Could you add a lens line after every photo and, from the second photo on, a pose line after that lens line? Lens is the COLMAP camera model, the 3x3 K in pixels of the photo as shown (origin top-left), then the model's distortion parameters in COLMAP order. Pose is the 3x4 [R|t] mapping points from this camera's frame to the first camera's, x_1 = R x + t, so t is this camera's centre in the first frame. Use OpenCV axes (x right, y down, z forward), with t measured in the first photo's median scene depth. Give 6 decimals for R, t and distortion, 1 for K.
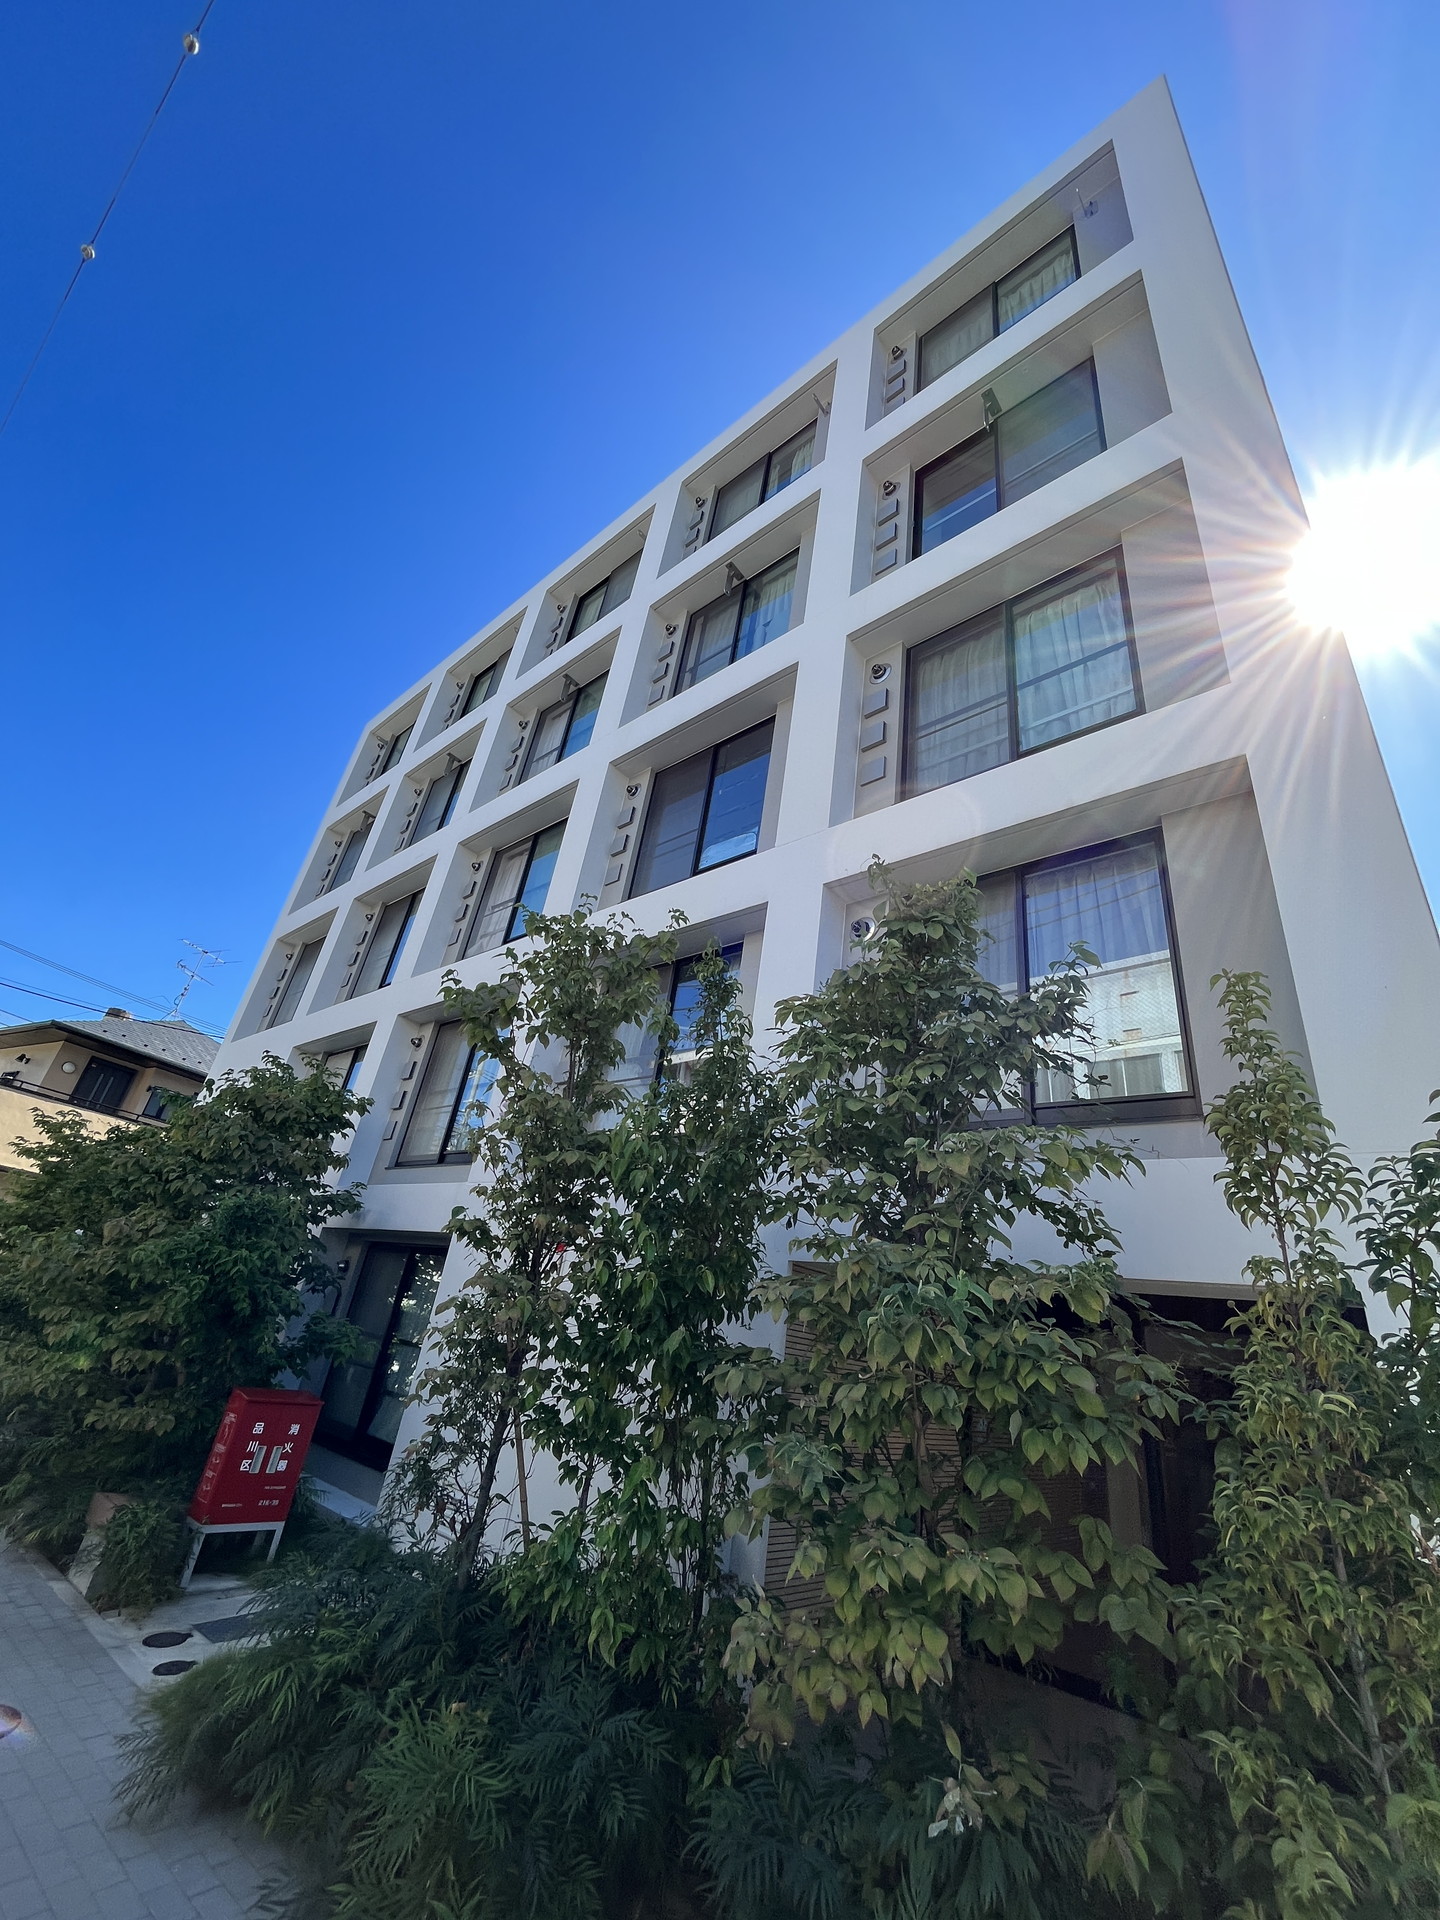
lens RADIAL K [[786.9, 0, 721.7], [0, 786.9, 954.4], [0, 0, 1]] dist [-0.002155, 0.000242]
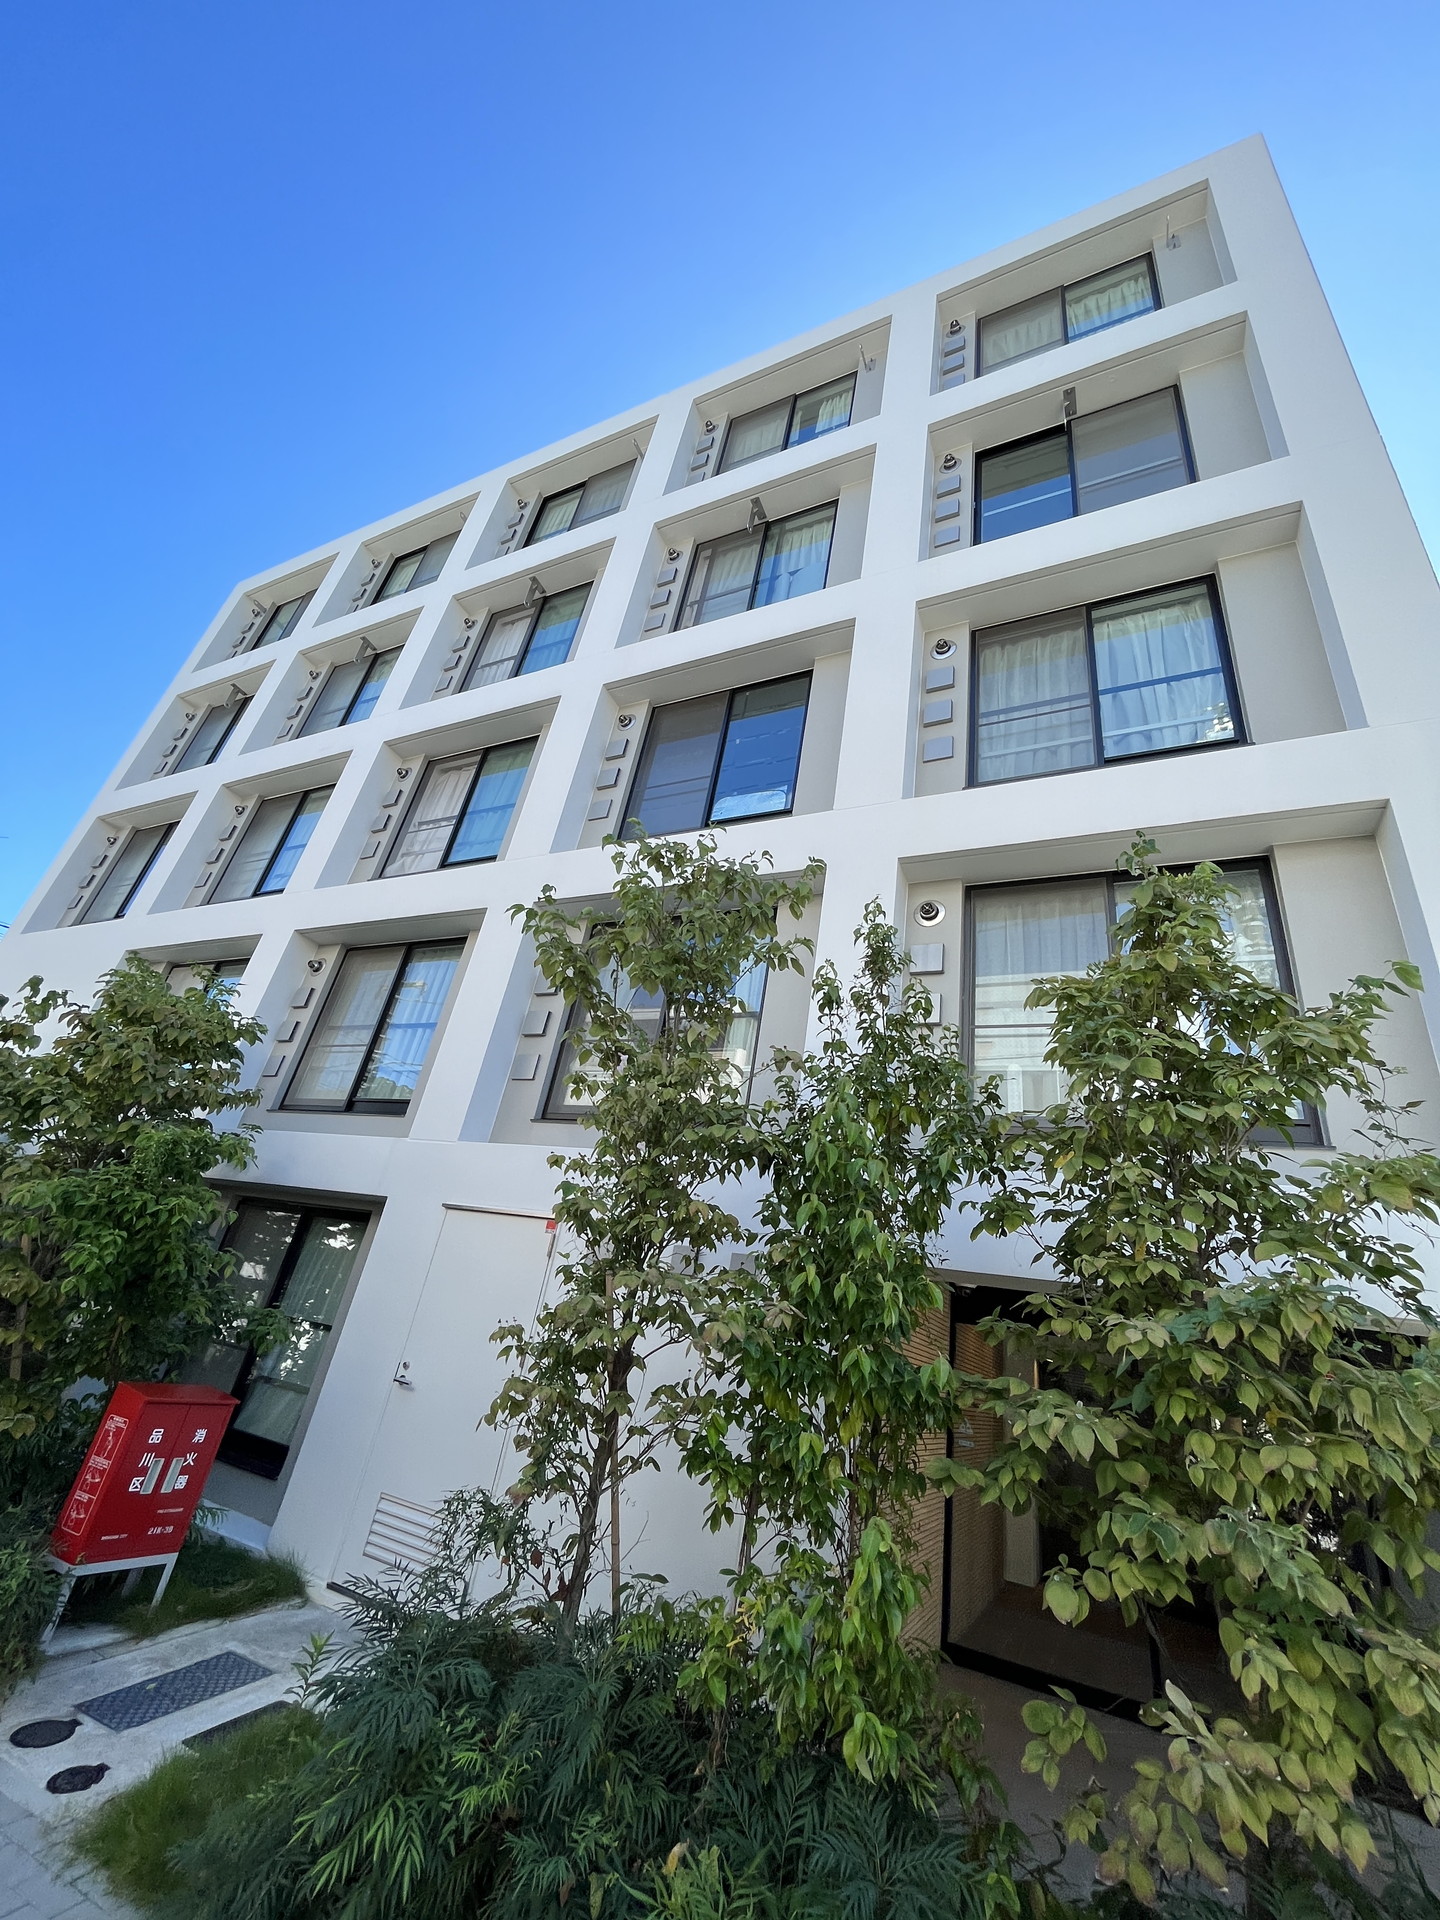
lens RADIAL K [[786.9, 0, 722.4], [0, 786.9, 956.8], [0, 0, 1]] dist [-0.002155, 0.000242]
pose [[0.964119, 0.137399, 0.227149, -0.185722], [-0.145052, 0.989273, 0.017266, 0.028313], [-0.222340, -0.049595, 0.973707, 0.094833]]
